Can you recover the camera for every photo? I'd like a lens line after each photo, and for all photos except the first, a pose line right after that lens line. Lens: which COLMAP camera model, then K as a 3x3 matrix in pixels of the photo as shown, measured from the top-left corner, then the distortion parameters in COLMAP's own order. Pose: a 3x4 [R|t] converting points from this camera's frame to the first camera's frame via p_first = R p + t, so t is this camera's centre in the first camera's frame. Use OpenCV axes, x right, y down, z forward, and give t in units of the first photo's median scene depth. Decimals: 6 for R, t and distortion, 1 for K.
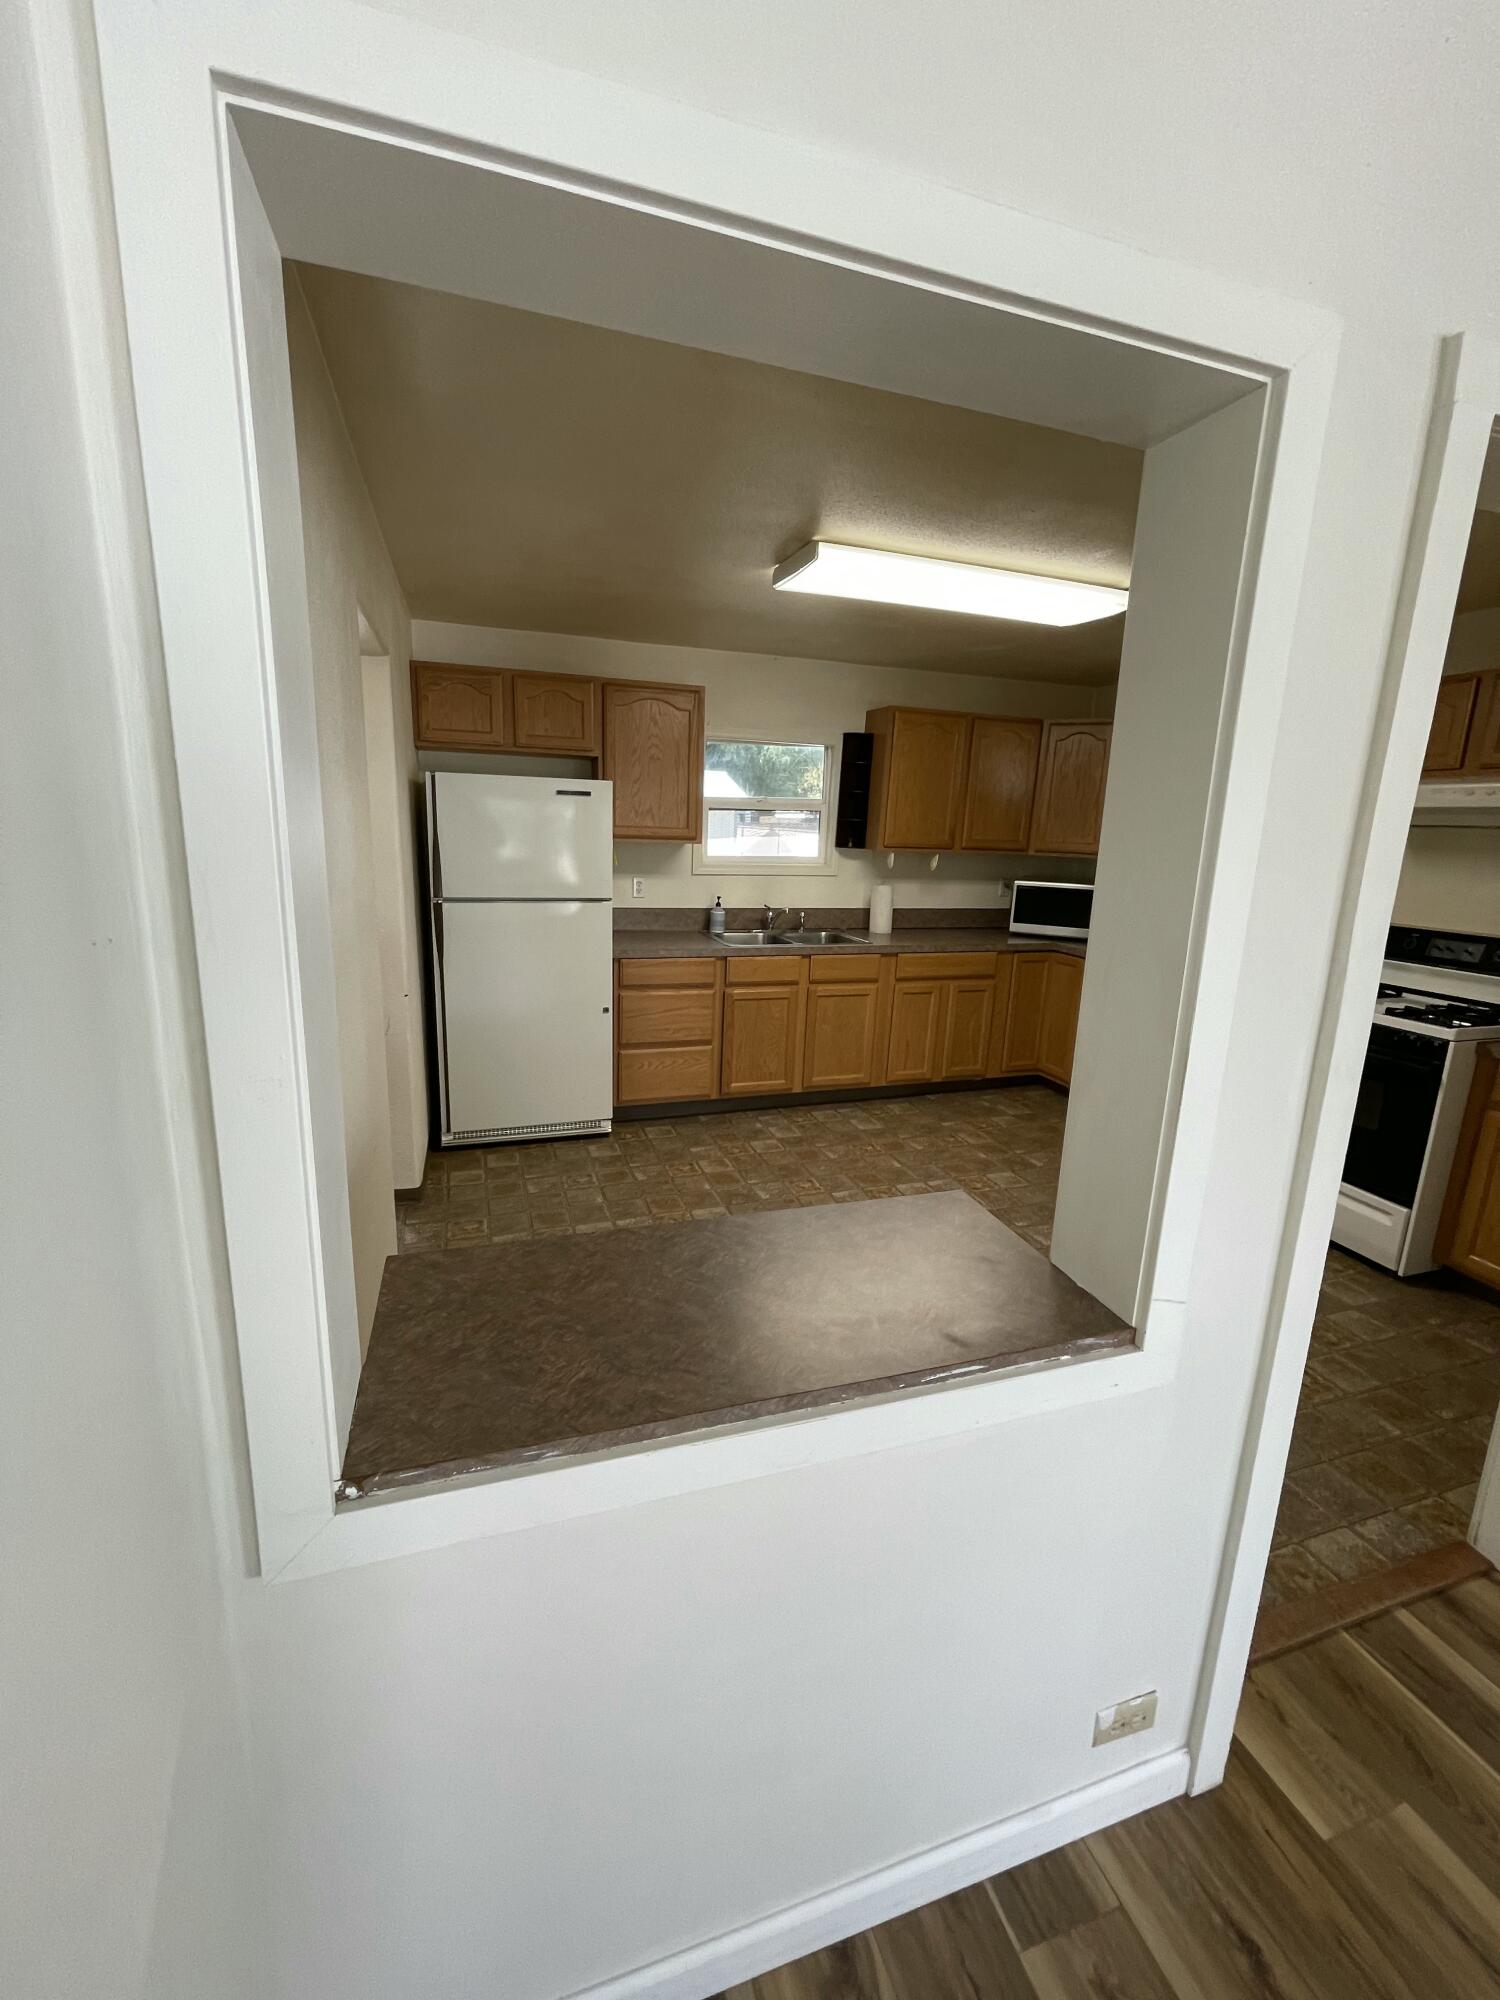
lens RADIAL K [[811.0, 0, 739.0], [0, 811.0, 992.4], [0, 0, 1]] dist [0.000429, -0.001430]
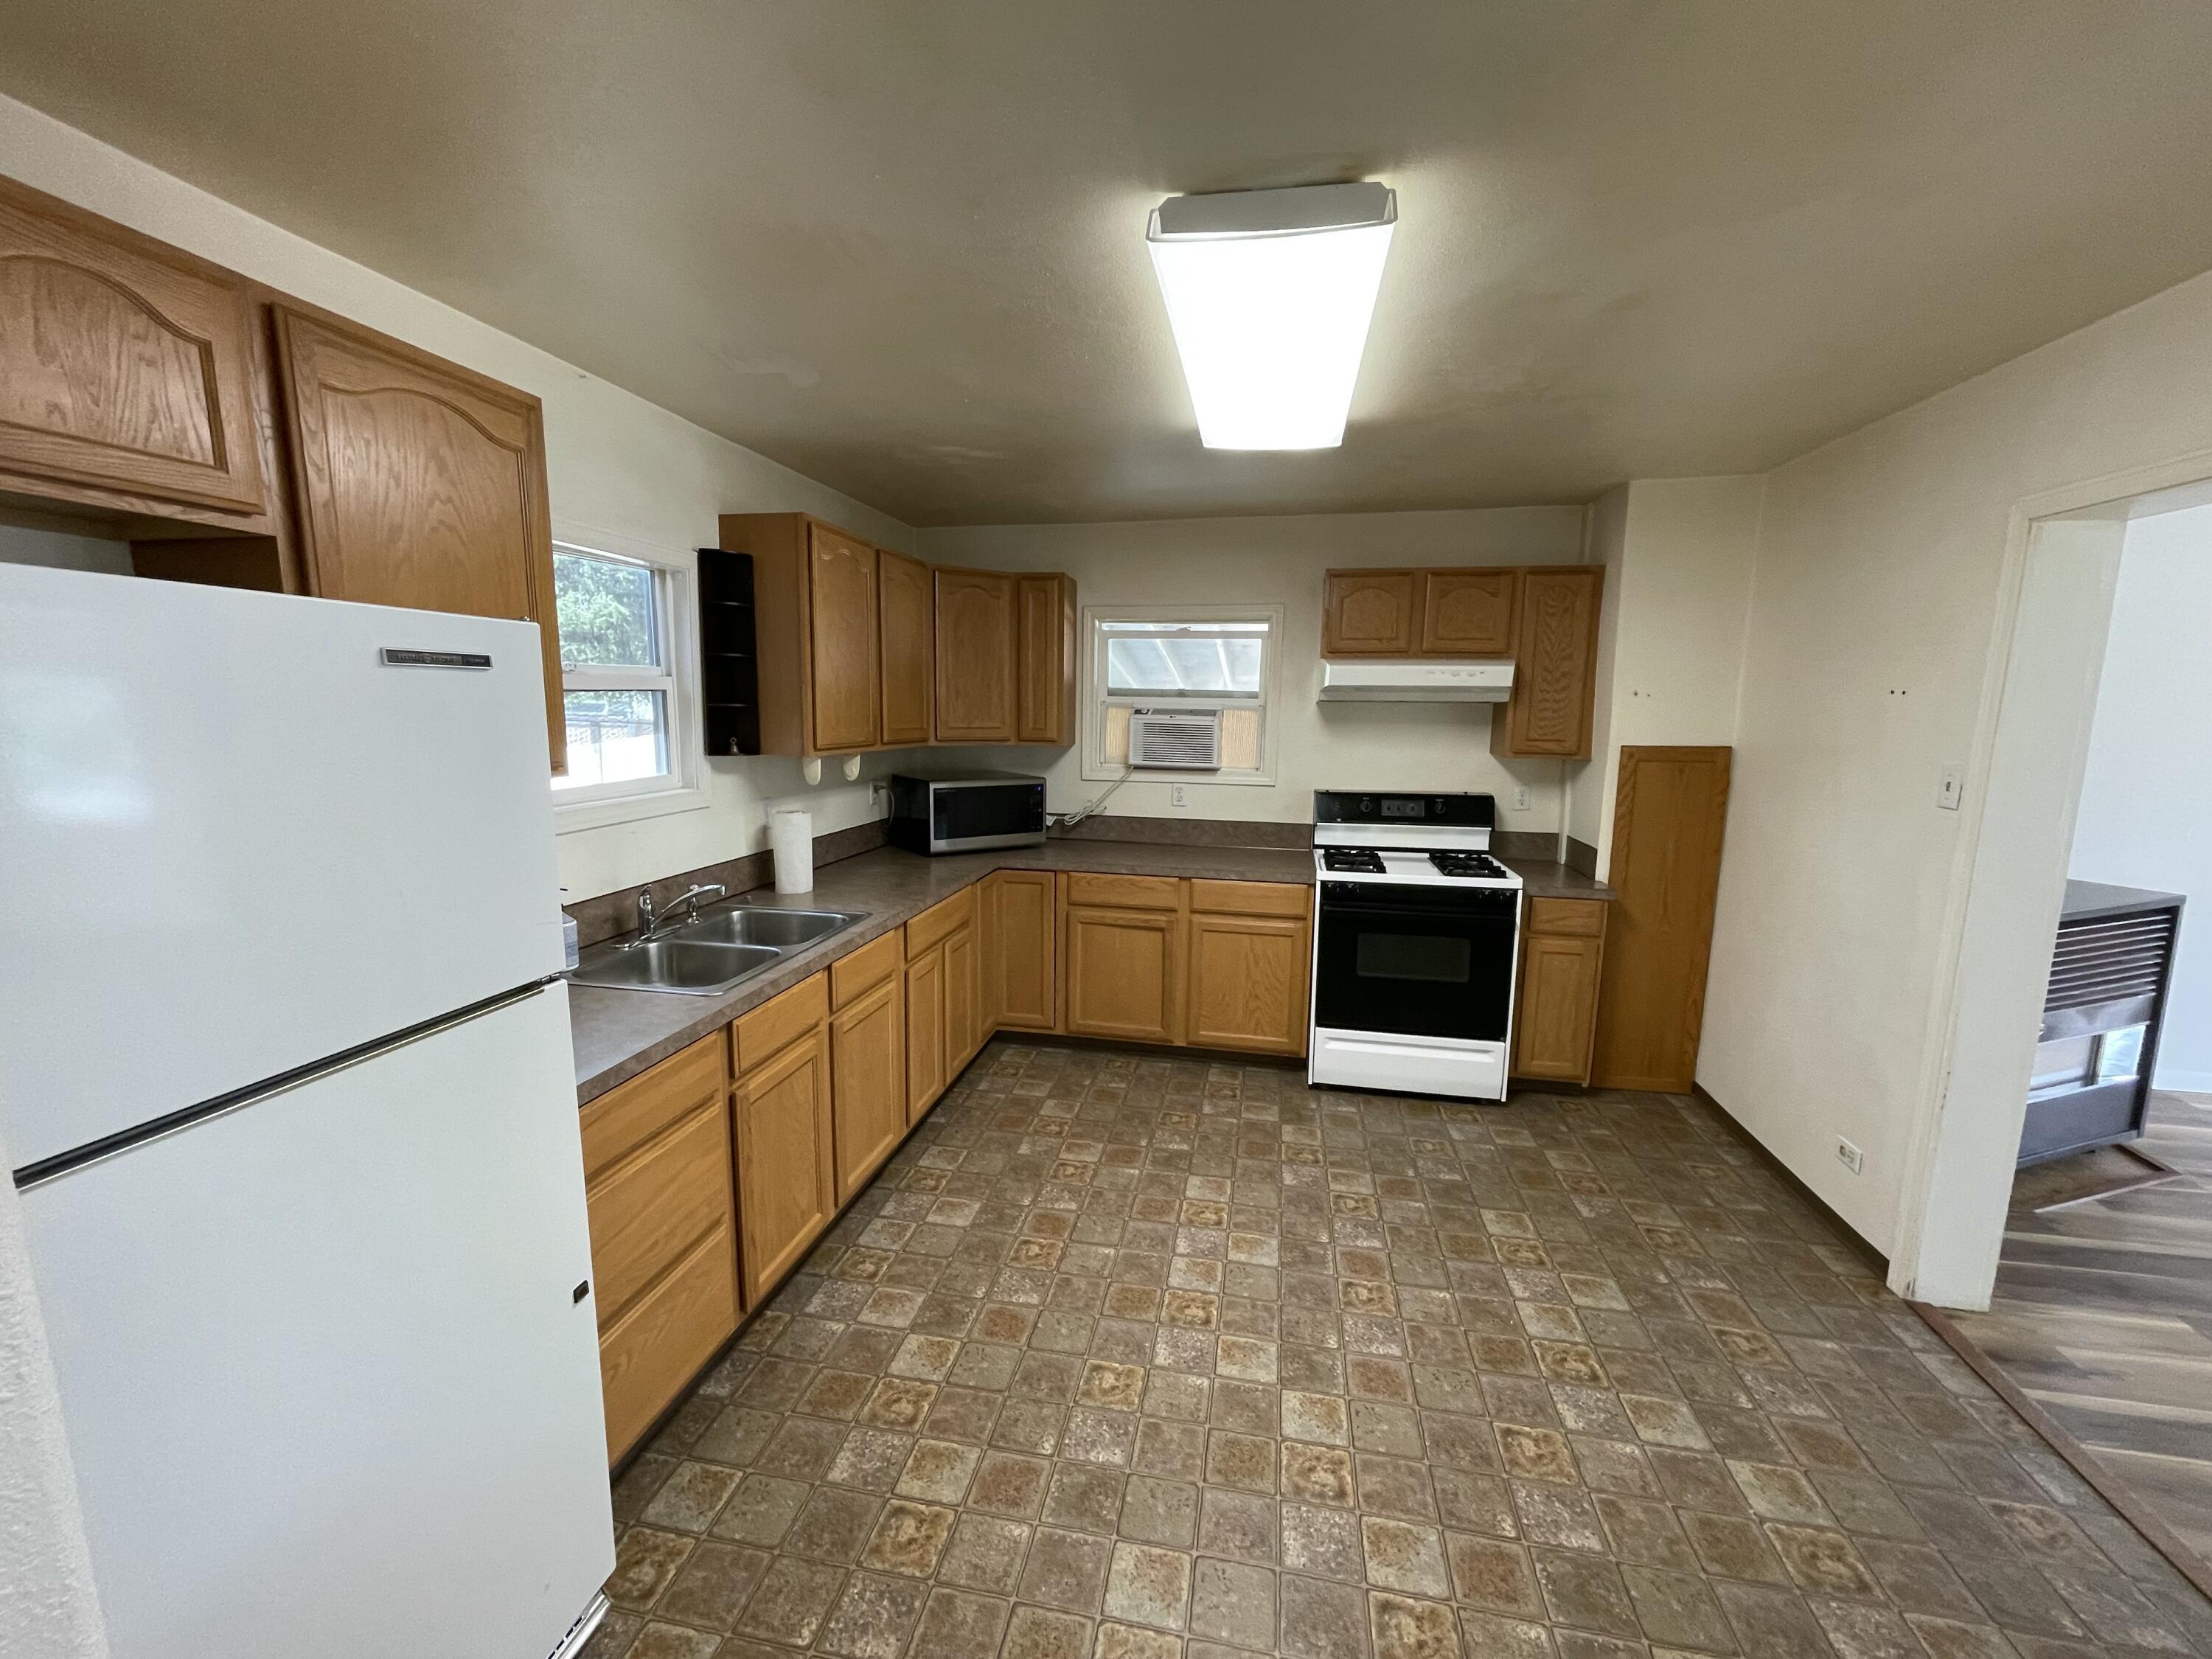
lens RADIAL K [[897.0, 0, 1110.2], [0, 897.0, 832.1], [0, 0, 1]] dist [0.000429, -0.001430]
pose [[0.486774, -0.149867, 0.860576, -0.316907], [0.184788, 0.980544, 0.066236, -0.135810], [-0.853759, 0.126782, 0.504997, 0.538195]]
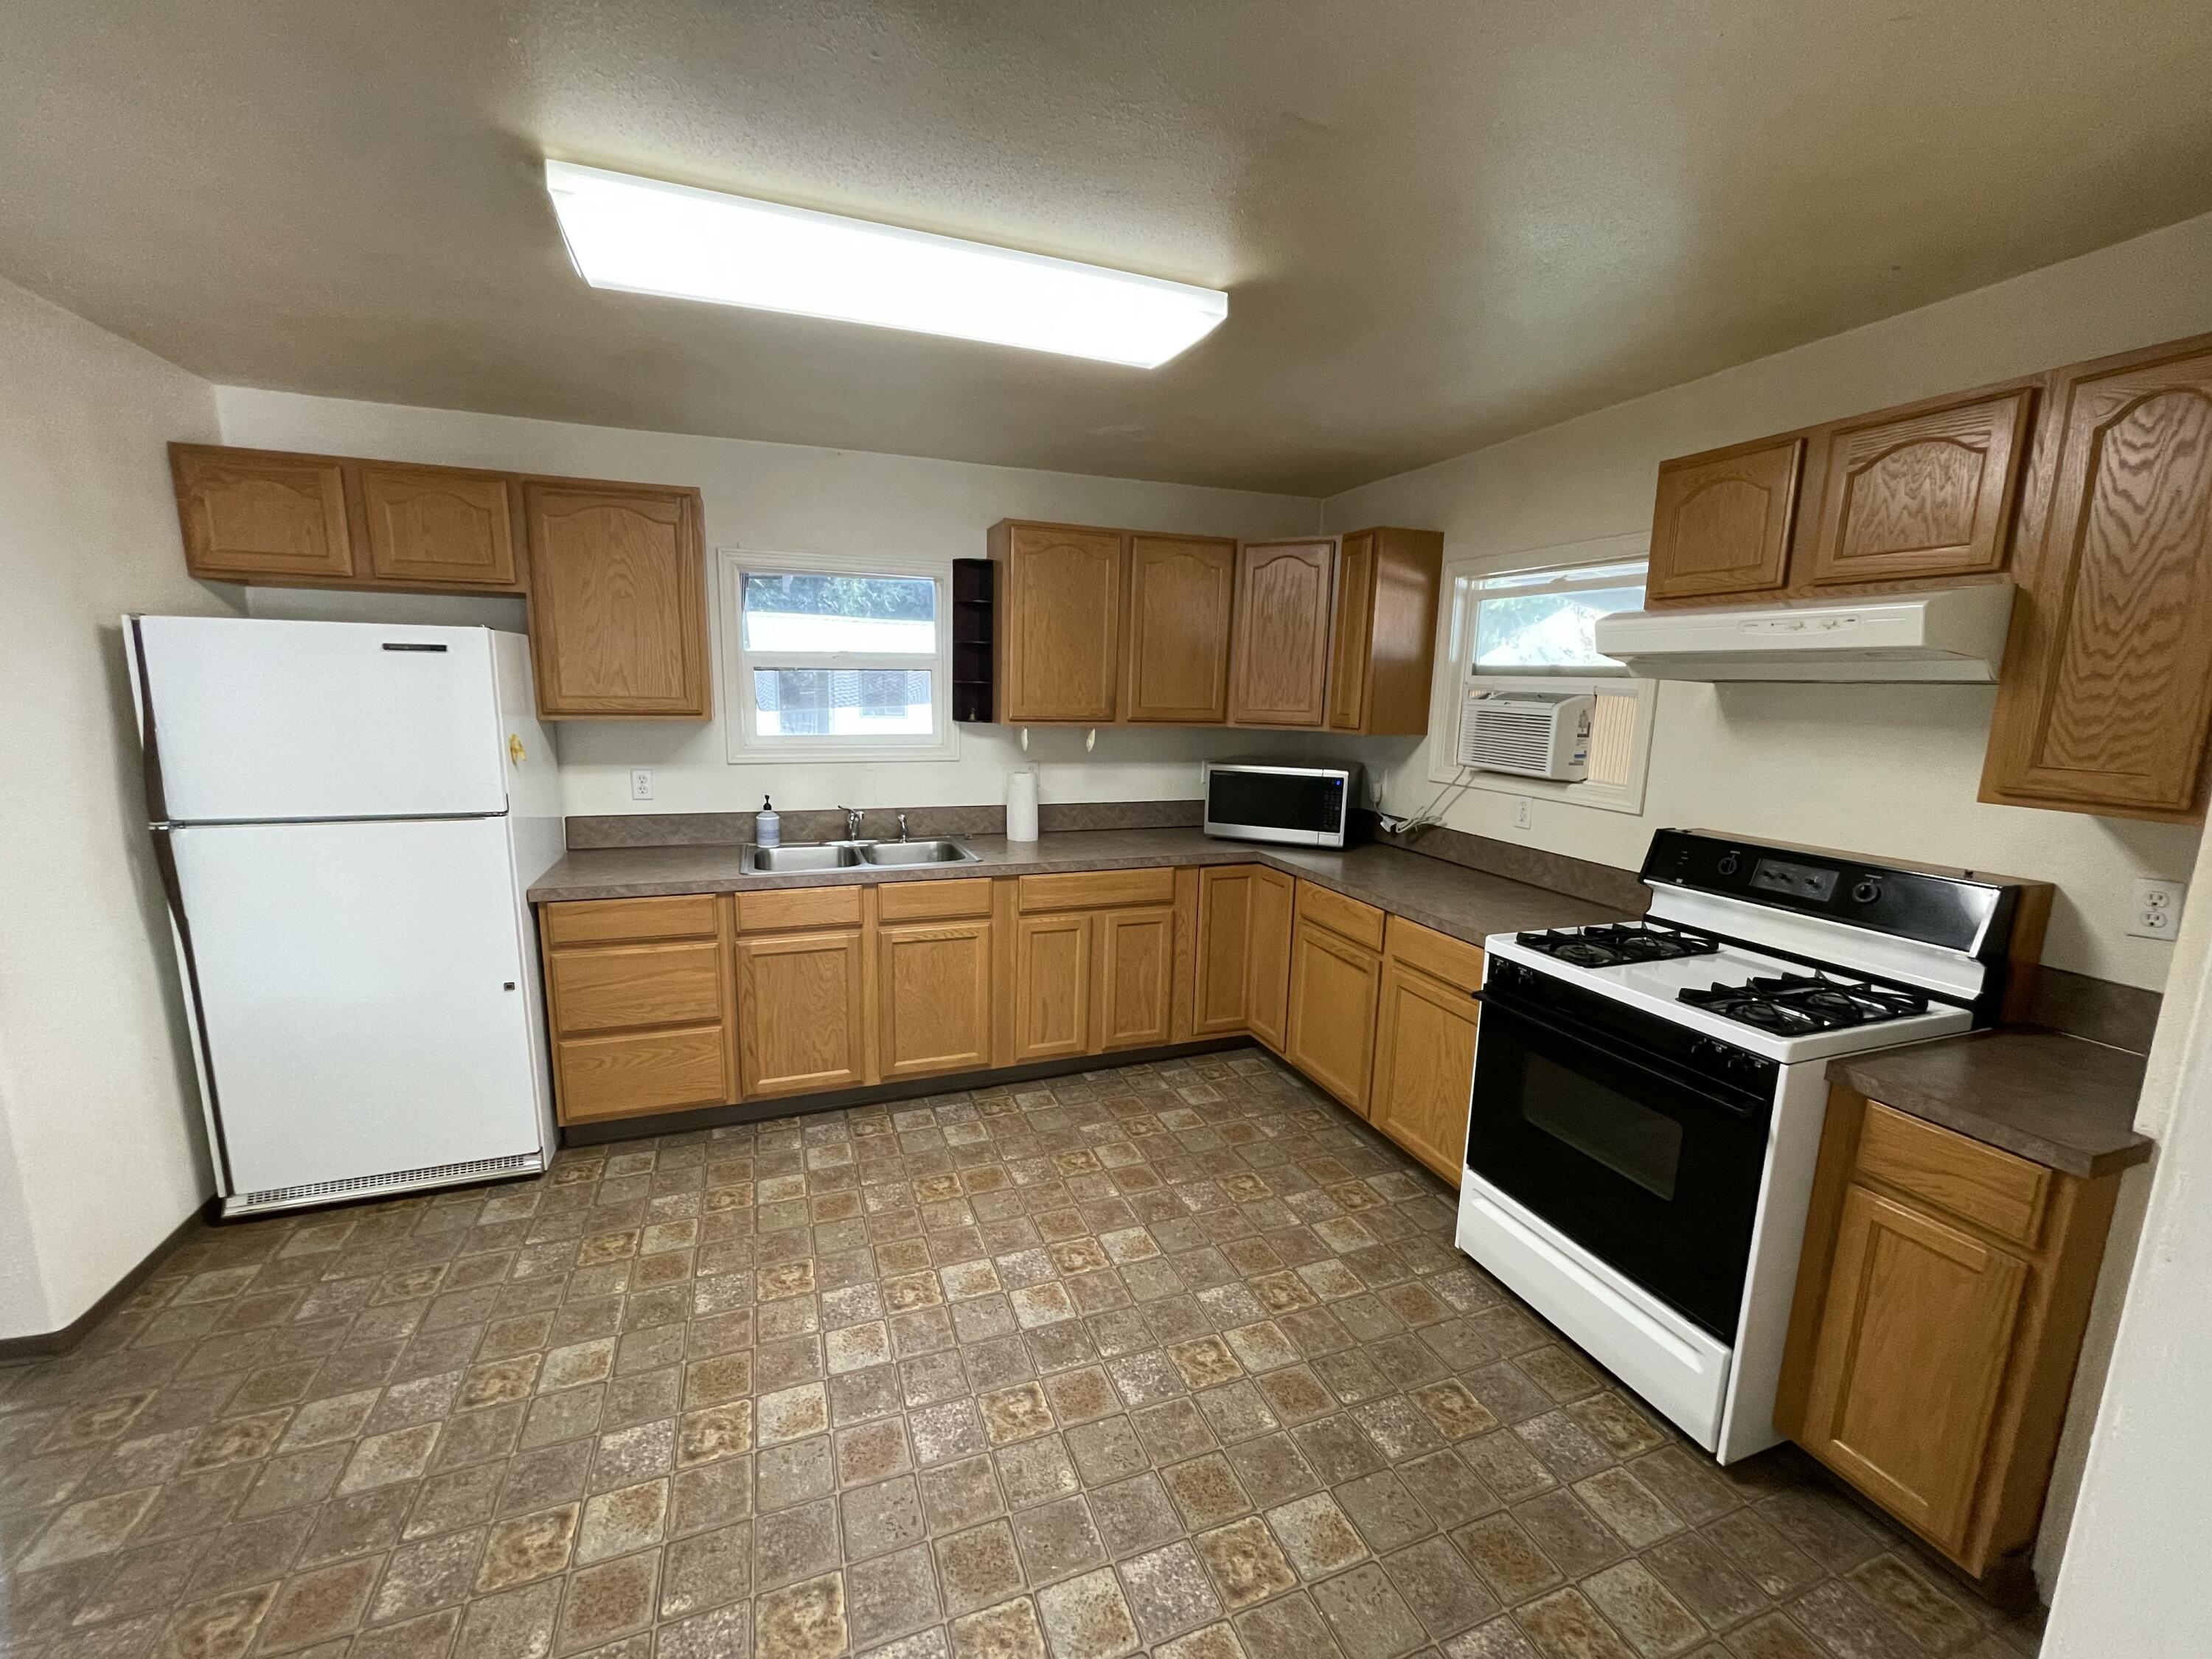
lens RADIAL K [[897.0, 0, 1100.1], [0, 897.0, 839.8], [0, 0, 1]] dist [0.000429, -0.001430]
pose [[0.999019, -0.020241, 0.039375, 0.245991], [0.021548, 0.999221, -0.033060, -0.053916], [-0.038675, 0.033876, 0.998677, 0.250889]]
